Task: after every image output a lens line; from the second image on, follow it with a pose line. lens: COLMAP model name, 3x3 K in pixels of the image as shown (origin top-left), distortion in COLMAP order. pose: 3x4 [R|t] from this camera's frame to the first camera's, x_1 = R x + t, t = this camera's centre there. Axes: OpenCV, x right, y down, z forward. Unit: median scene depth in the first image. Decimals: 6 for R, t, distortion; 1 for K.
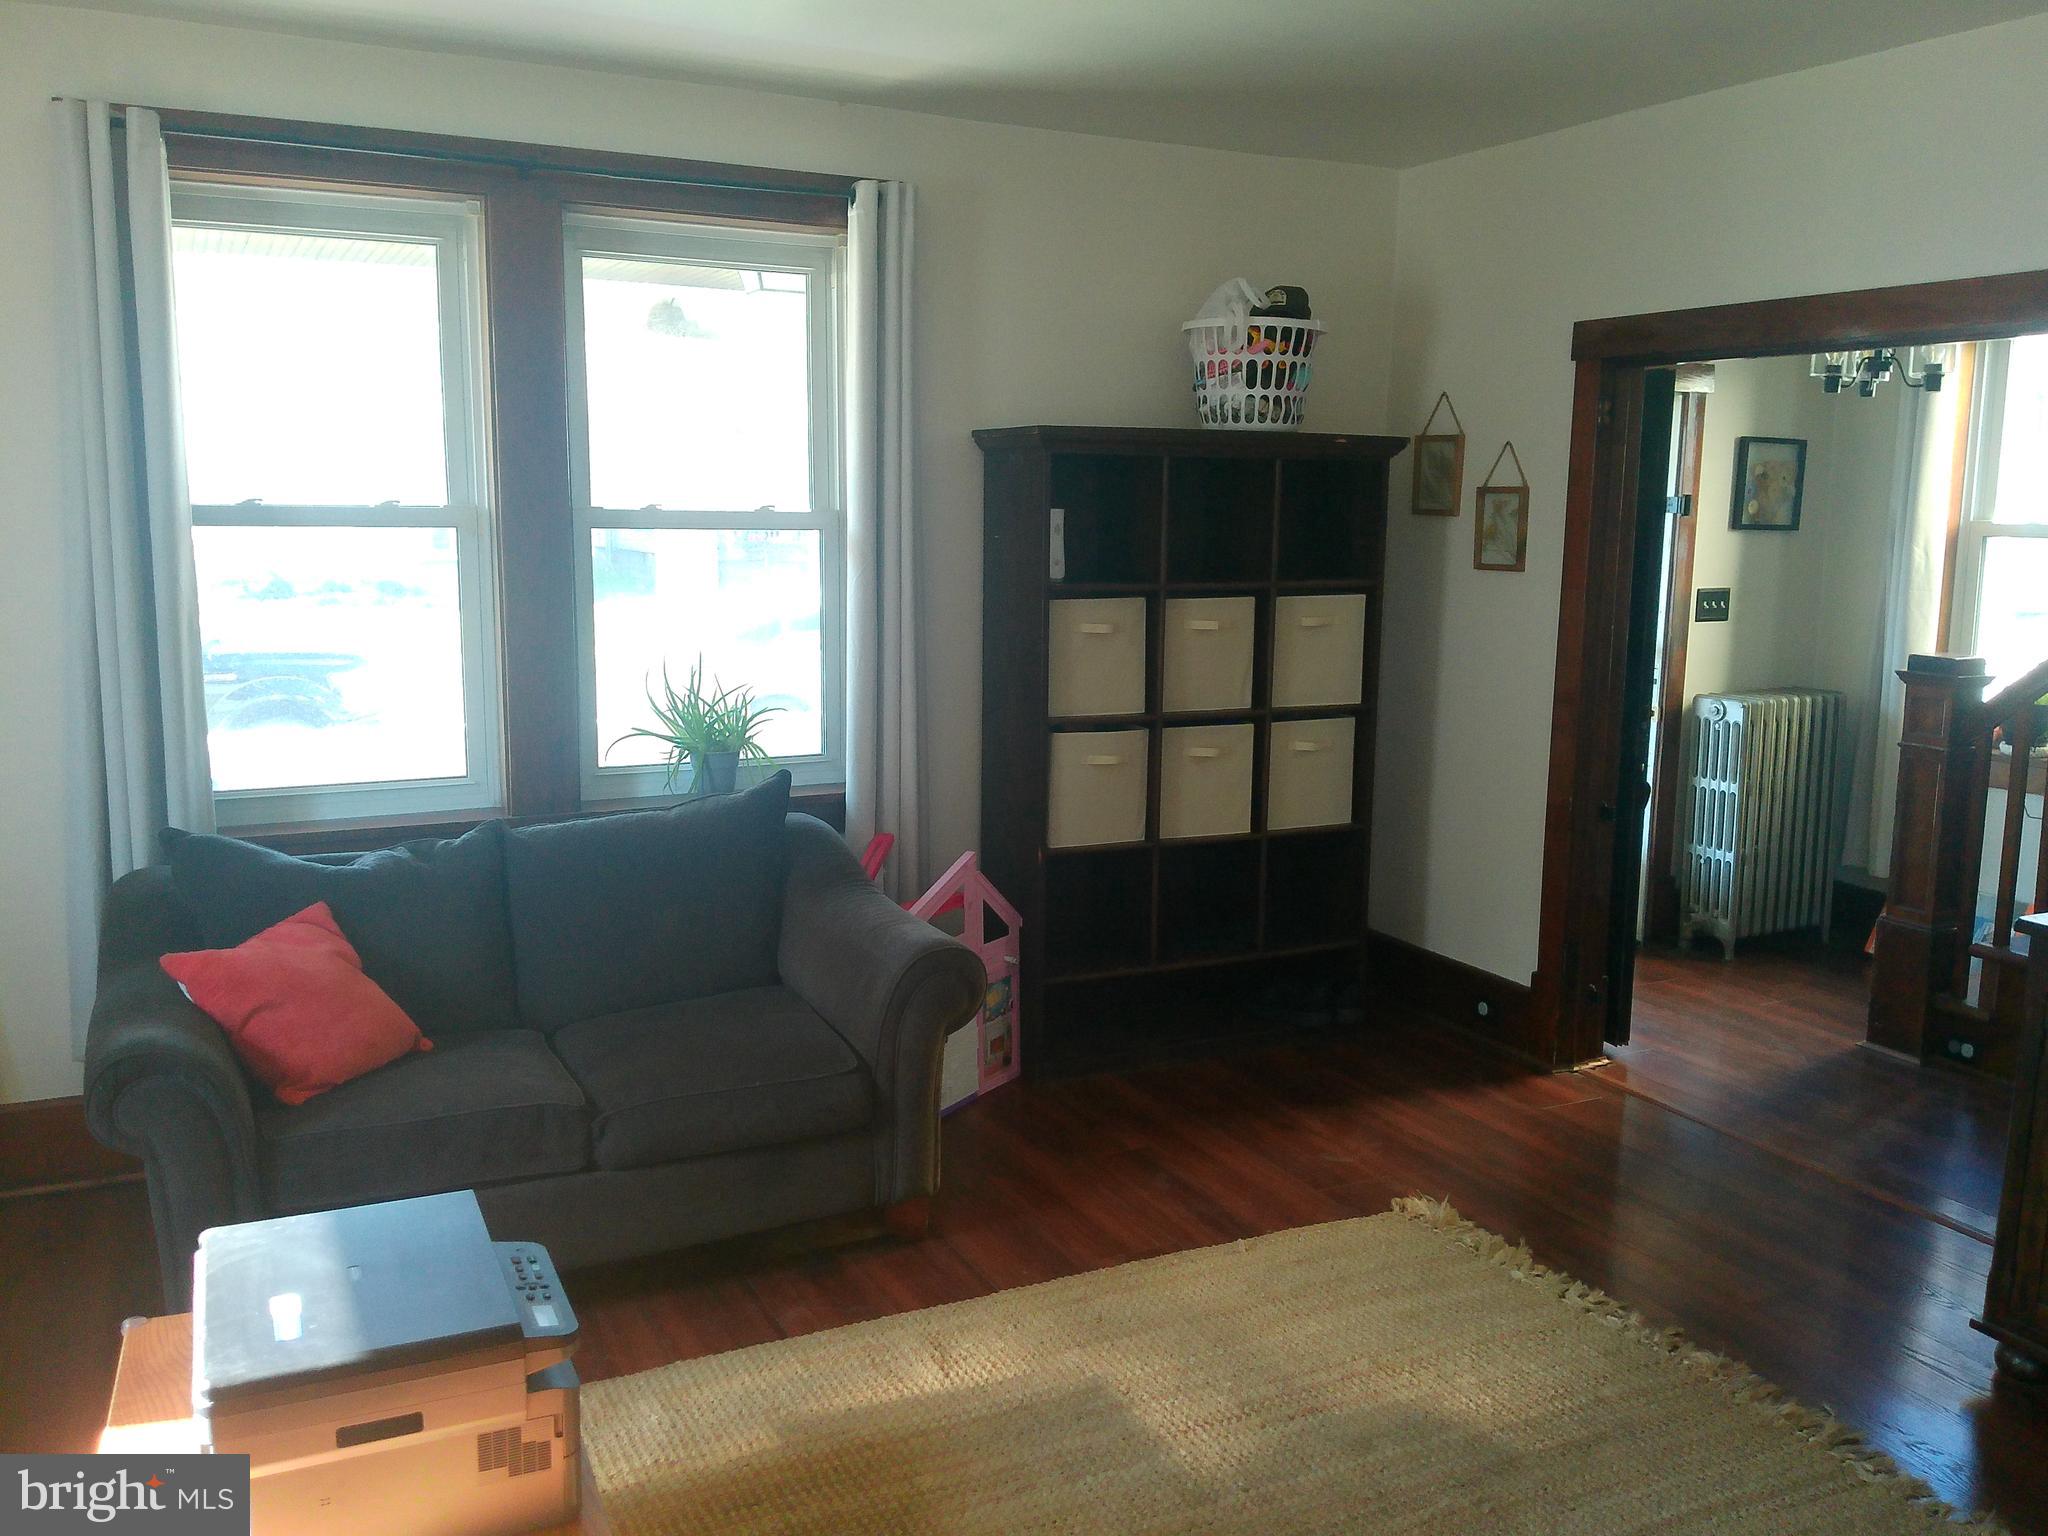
lens RADIAL K [[1676.7, 0, 1011.4], [0, 1676.7, 769.3], [0, 0, 1]] dist [0.074877, -0.145285]
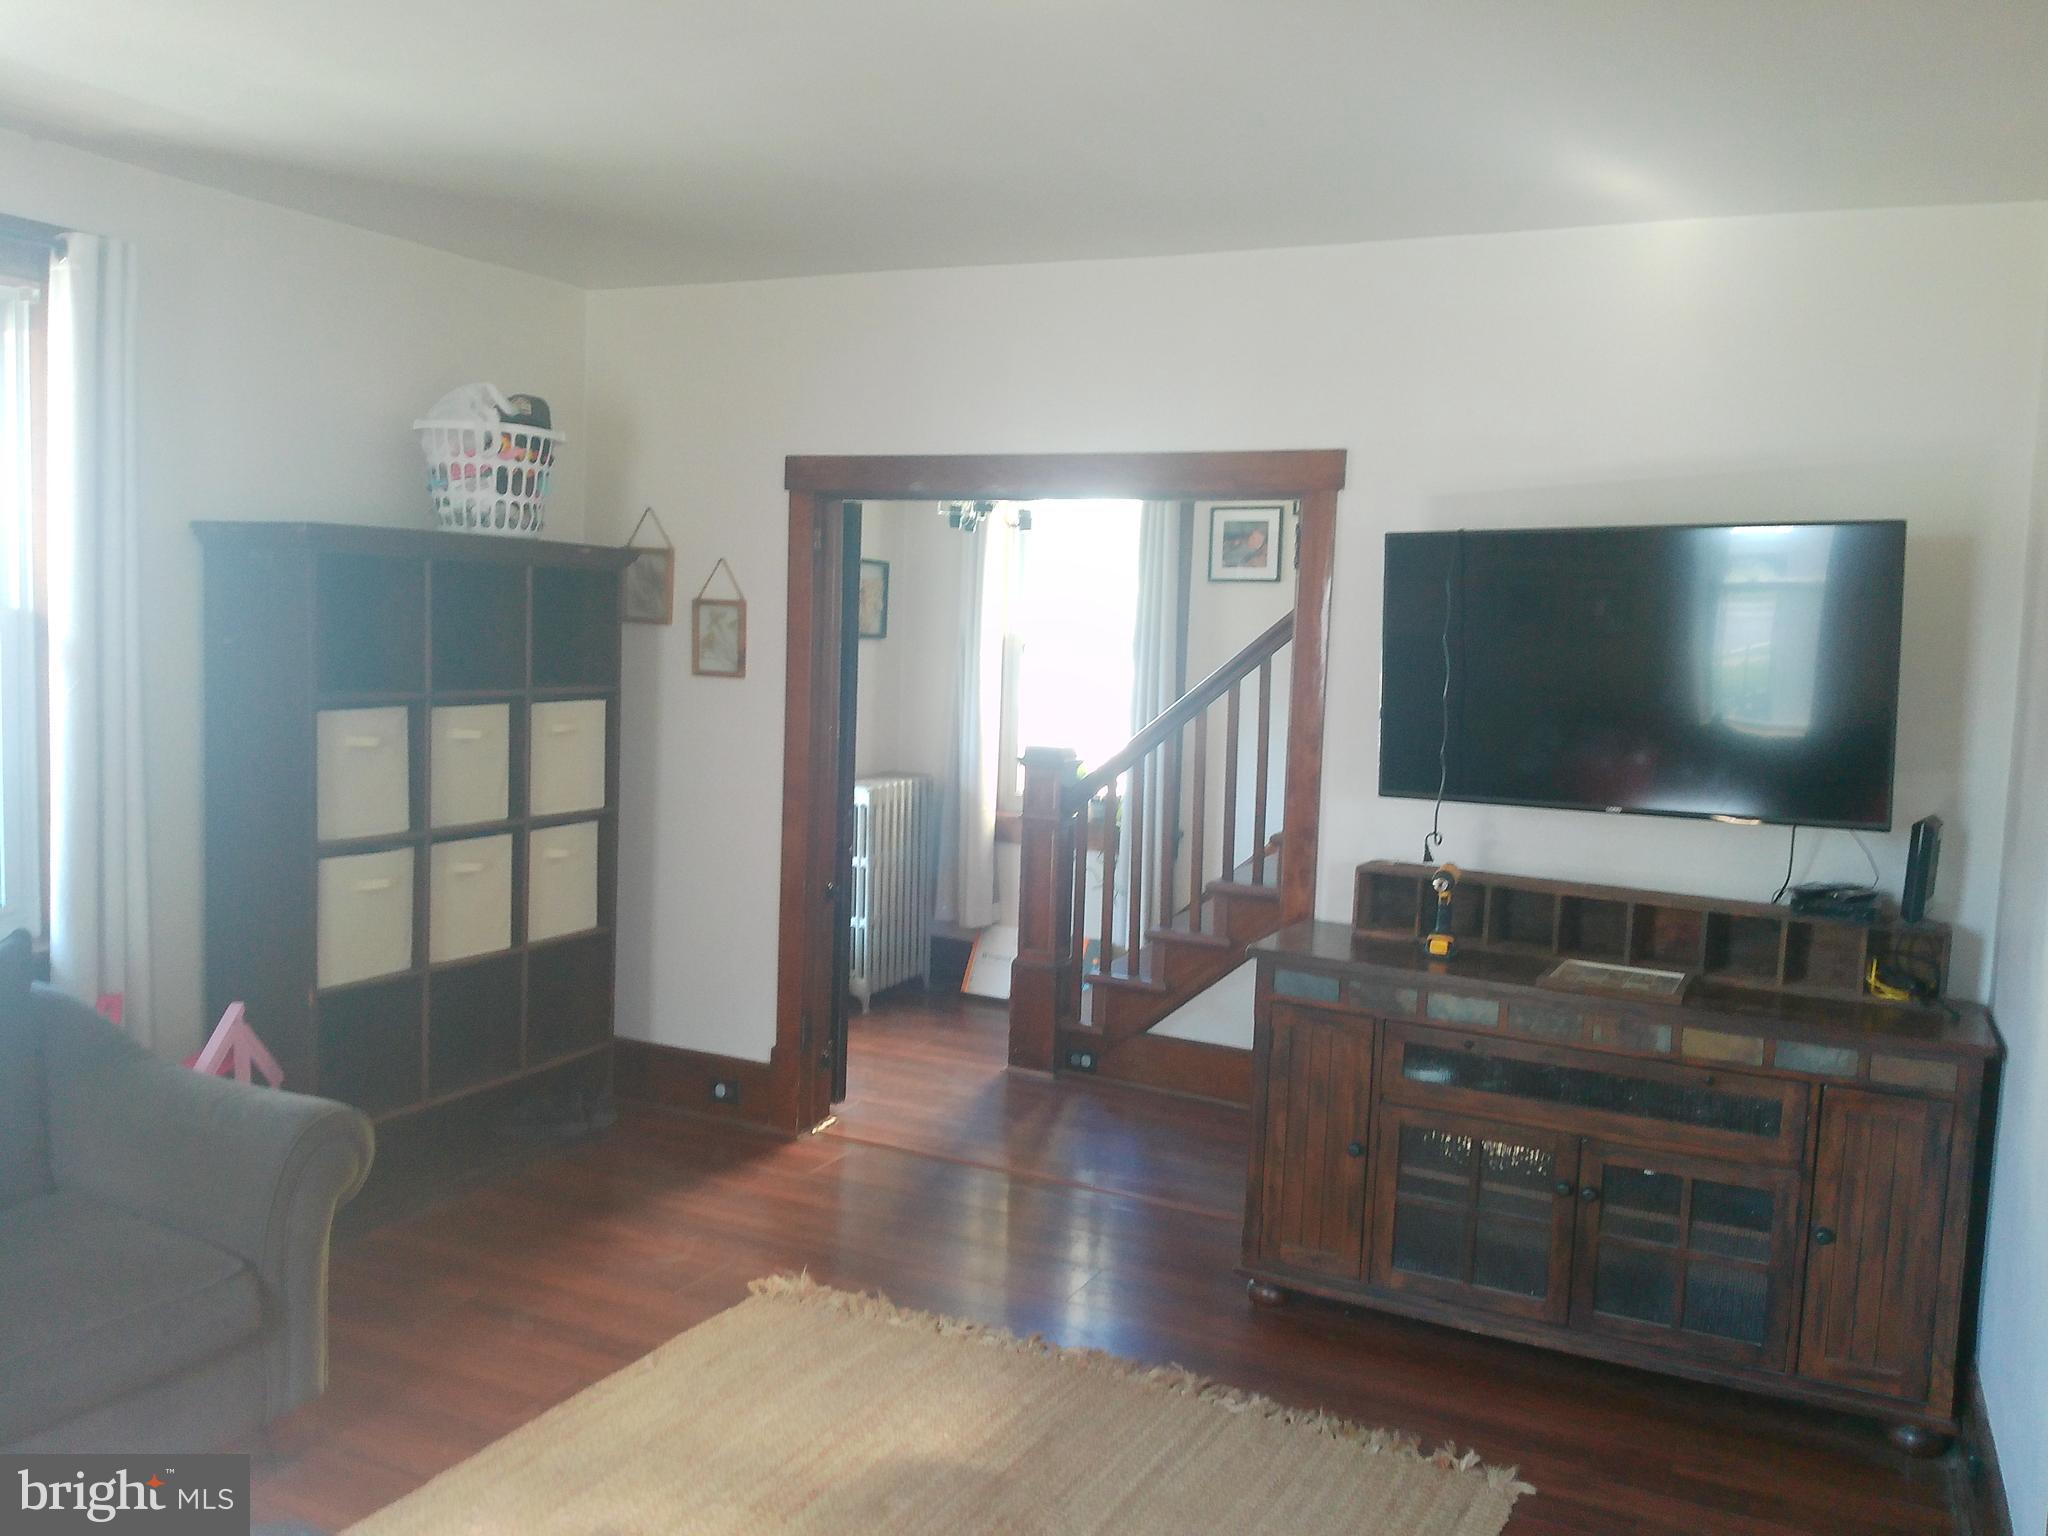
lens RADIAL K [[1676.7, 0, 1013.4], [0, 1676.7, 756.8], [0, 0, 1]] dist [0.074877, -0.145285]
pose [[0.787760, -0.035396, 0.614965, -0.230445], [0.070146, 0.997008, -0.032470, -0.019908], [-0.611975, 0.068716, 0.787886, 0.049324]]
